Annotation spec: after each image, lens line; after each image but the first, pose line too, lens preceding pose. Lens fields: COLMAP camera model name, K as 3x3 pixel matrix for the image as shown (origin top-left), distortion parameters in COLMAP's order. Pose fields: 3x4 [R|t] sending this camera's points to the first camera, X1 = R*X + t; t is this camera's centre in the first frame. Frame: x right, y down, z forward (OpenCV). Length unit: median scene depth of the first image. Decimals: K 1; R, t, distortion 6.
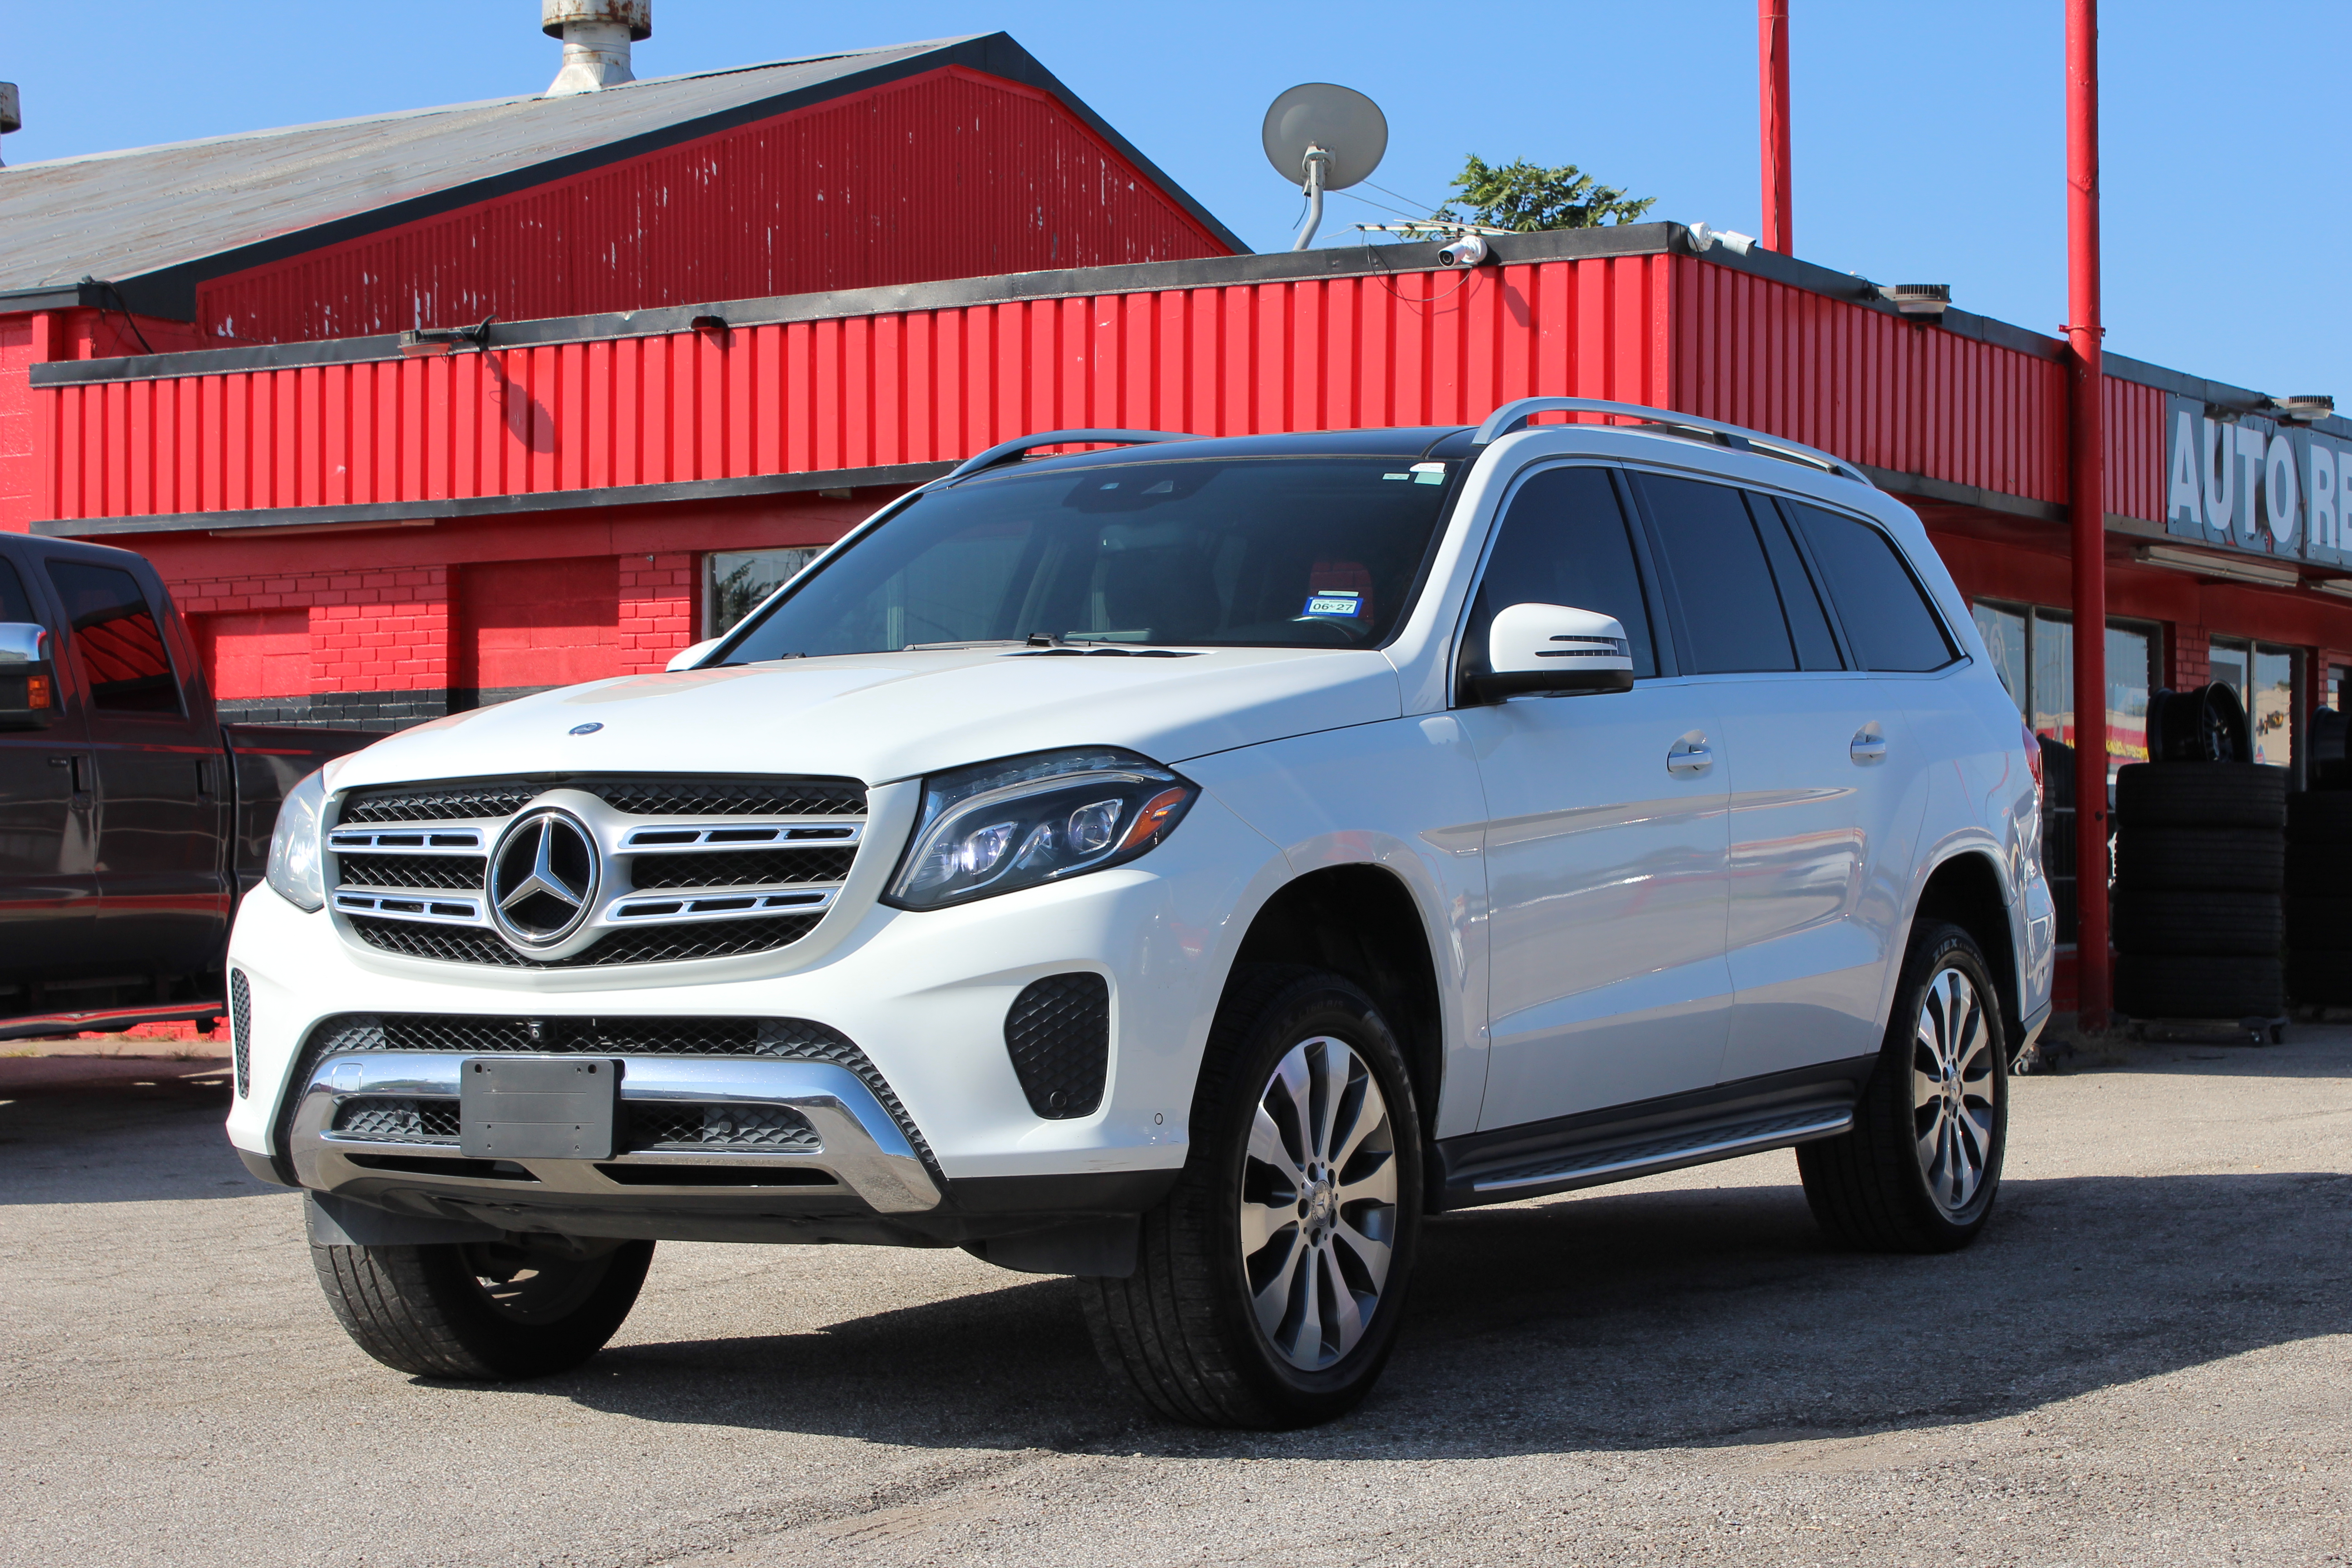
lens RADIAL K [[4095.7, 0, 1174.1], [0, 4095.7, 794.4], [0, 0, 1]] dist [0.010268, 0.000000]
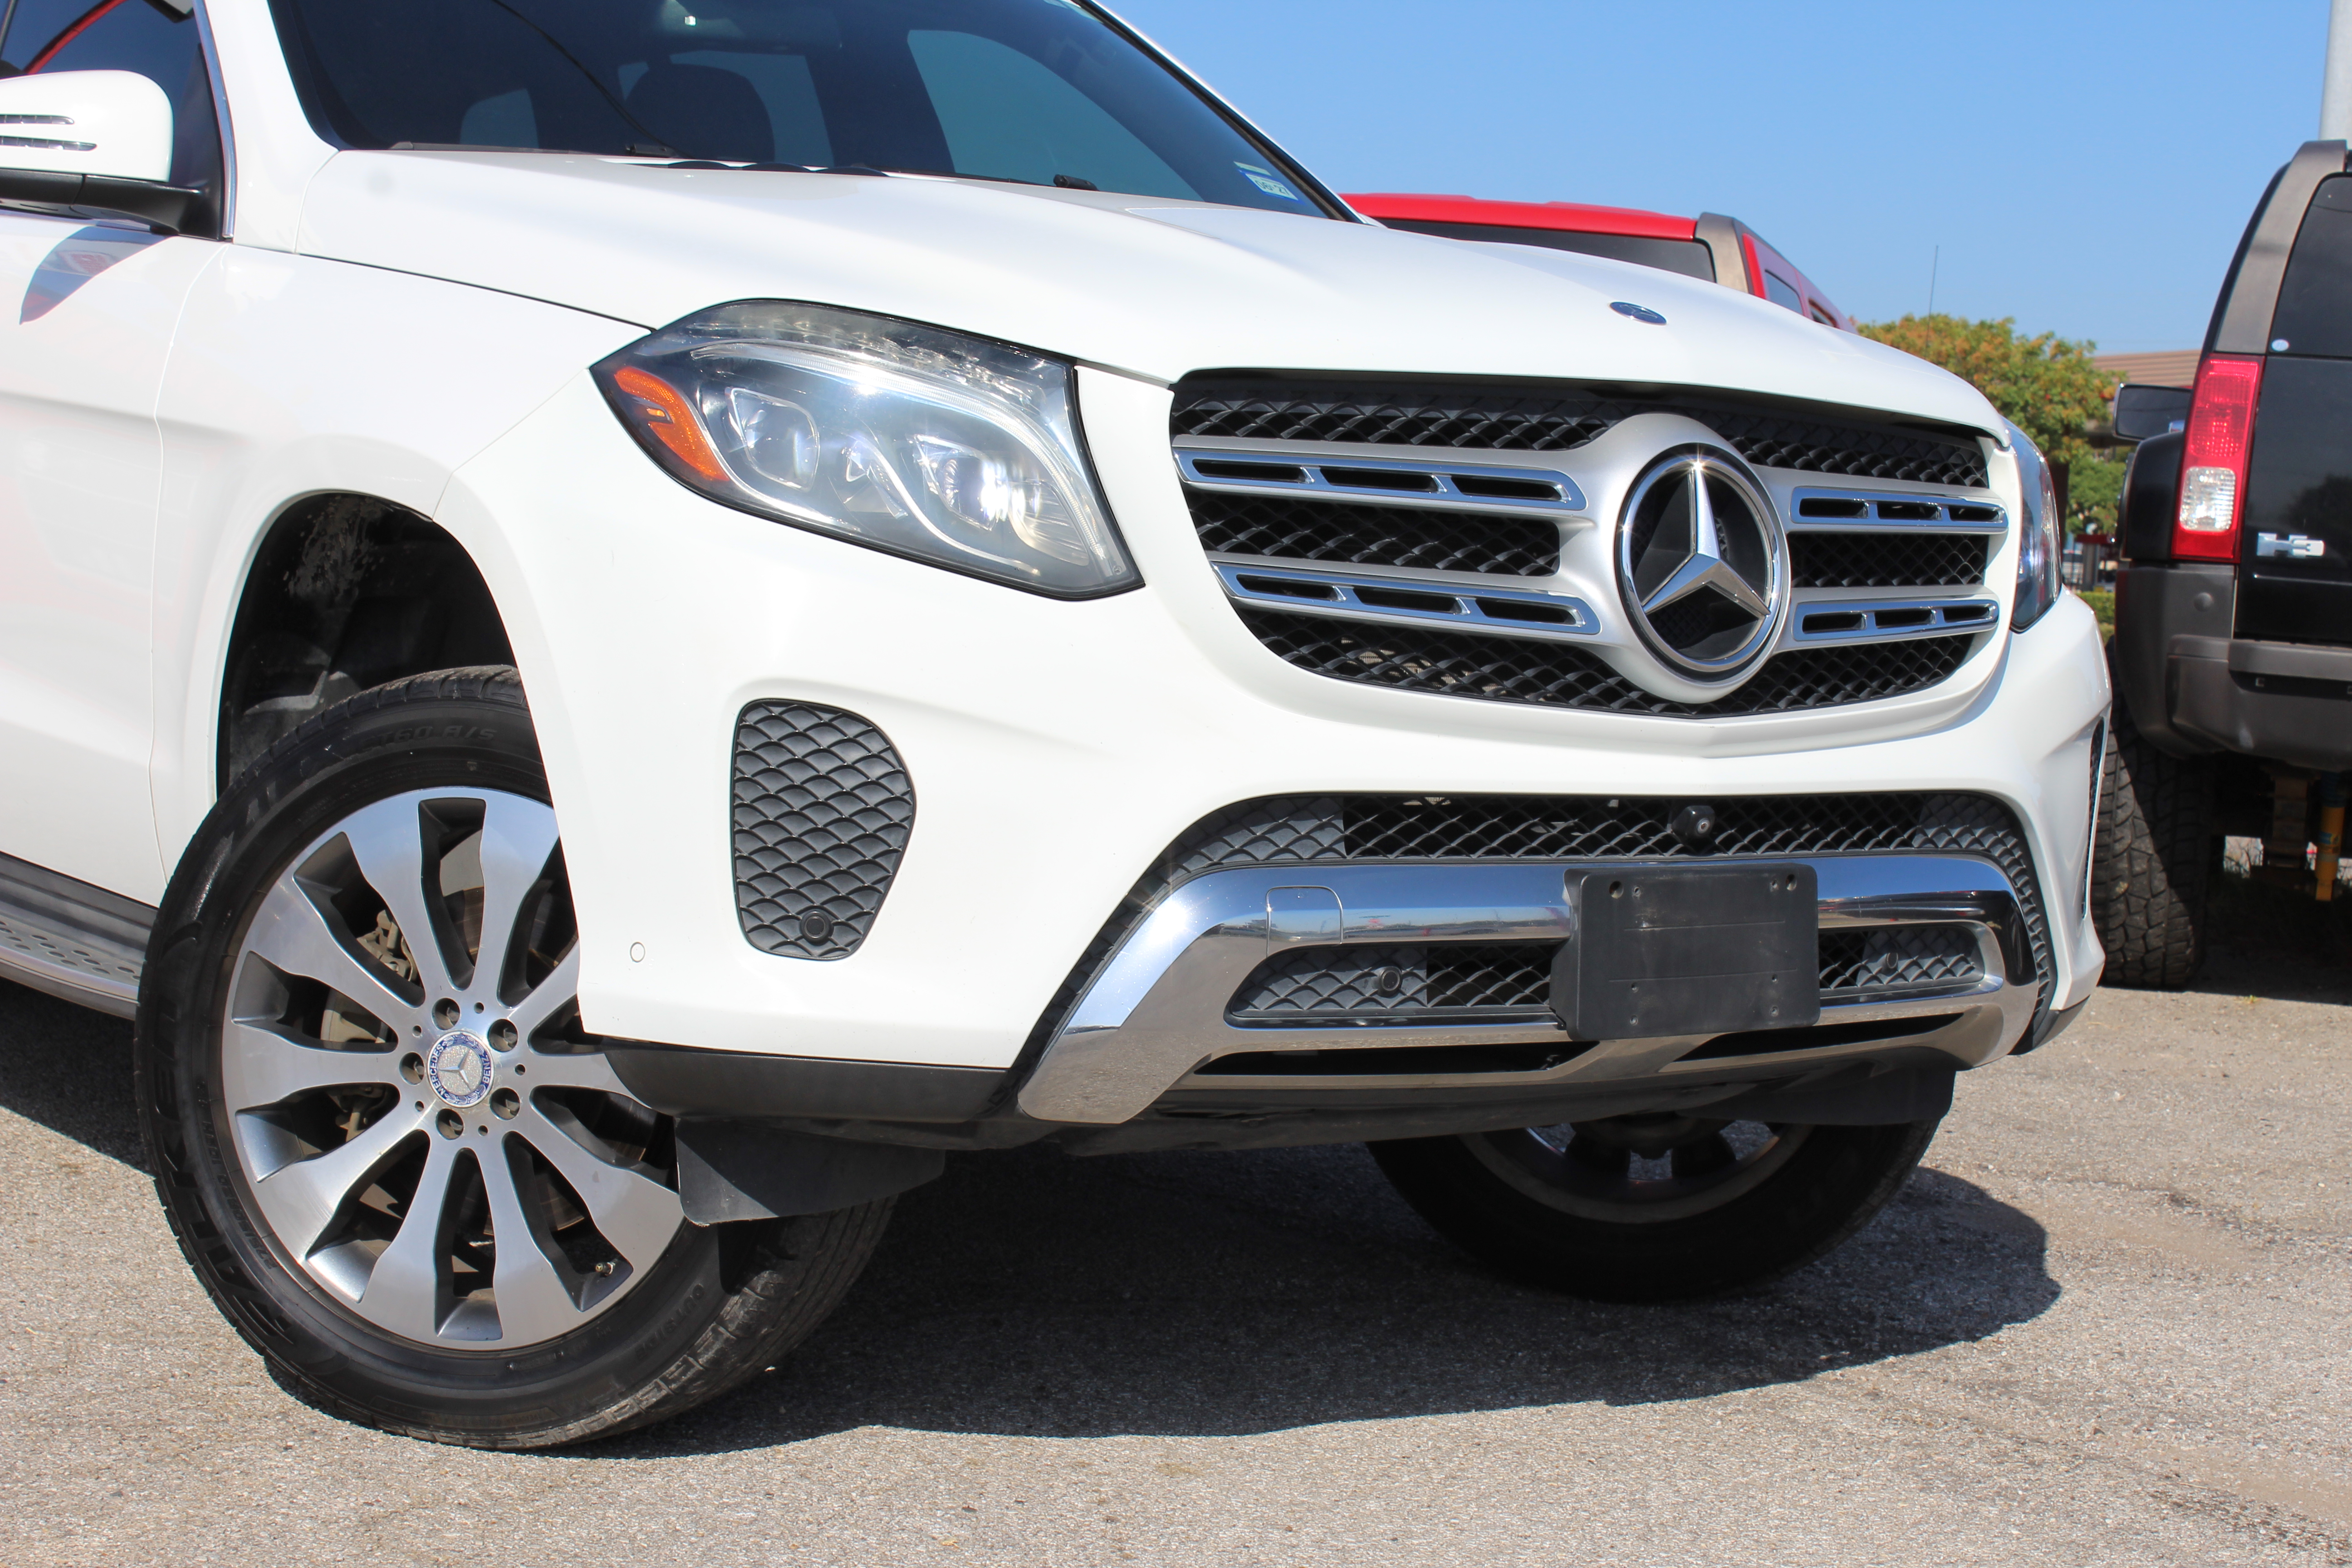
lens RADIAL K [[3745.7, 0, 1183.8], [0, 3745.7, 782.3], [0, 0, 1]] dist [-0.013576, 0.000000]
pose [[0.418427, -0.031091, 0.907718, -0.605481], [-0.066348, 0.995697, 0.064688, 0.019291], [-0.905824, -0.087292, 0.414564, 0.748044]]
